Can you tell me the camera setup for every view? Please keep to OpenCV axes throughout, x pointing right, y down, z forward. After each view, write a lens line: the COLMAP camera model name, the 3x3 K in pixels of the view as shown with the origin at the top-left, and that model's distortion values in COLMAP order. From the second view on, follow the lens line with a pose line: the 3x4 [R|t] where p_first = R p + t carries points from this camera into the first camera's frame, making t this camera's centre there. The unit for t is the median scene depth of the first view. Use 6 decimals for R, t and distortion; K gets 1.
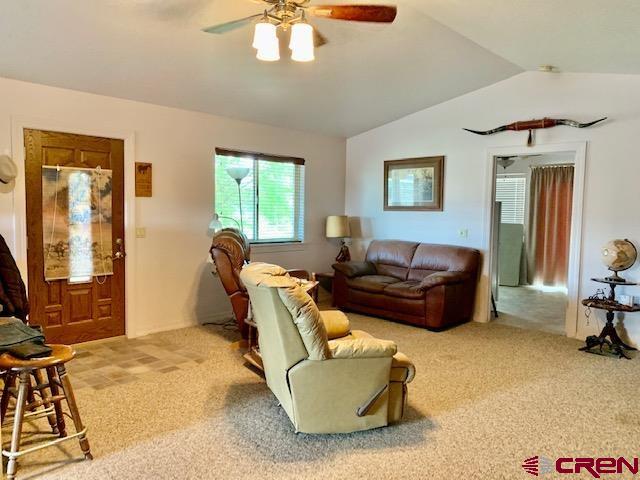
lens RADIAL K [[487.7, 0, 321.7], [0, 487.7, 239.1], [0, 0, 1]] dist [0.040644, -0.013688]
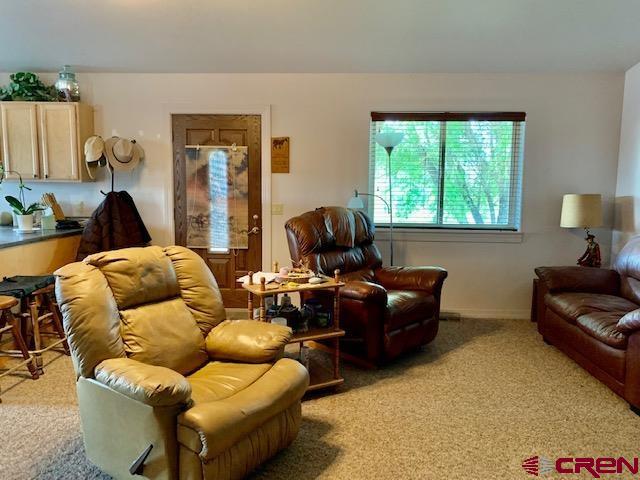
lens RADIAL K [[487.7, 0, 322.4], [0, 487.7, 242.1], [0, 0, 1]] dist [0.040644, -0.013688]
pose [[0.648145, 0.081231, -0.757172, 0.457393], [-0.048657, 0.996680, 0.065274, -0.016467], [0.759961, -0.005465, 0.649946, 0.452752]]
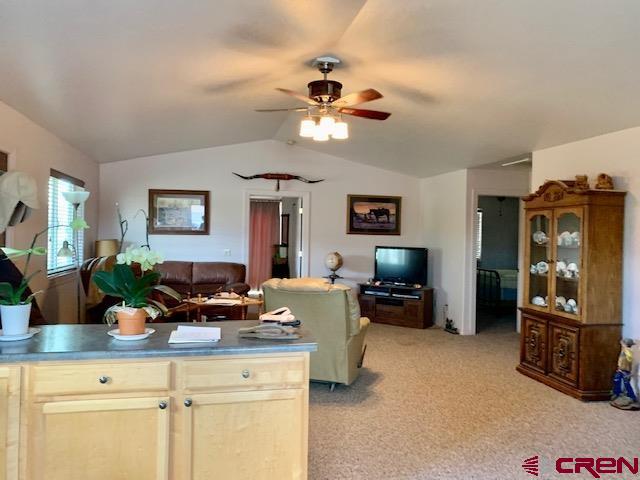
lens RADIAL K [[487.7, 0, 317.7], [0, 487.7, 239.5], [0, 0, 1]] dist [0.040644, -0.013688]
pose [[0.558700, -0.018094, 0.829172, -0.837345], [0.046591, 0.998868, -0.009597, -0.030147], [-0.828060, 0.043994, 0.558911, 0.113910]]
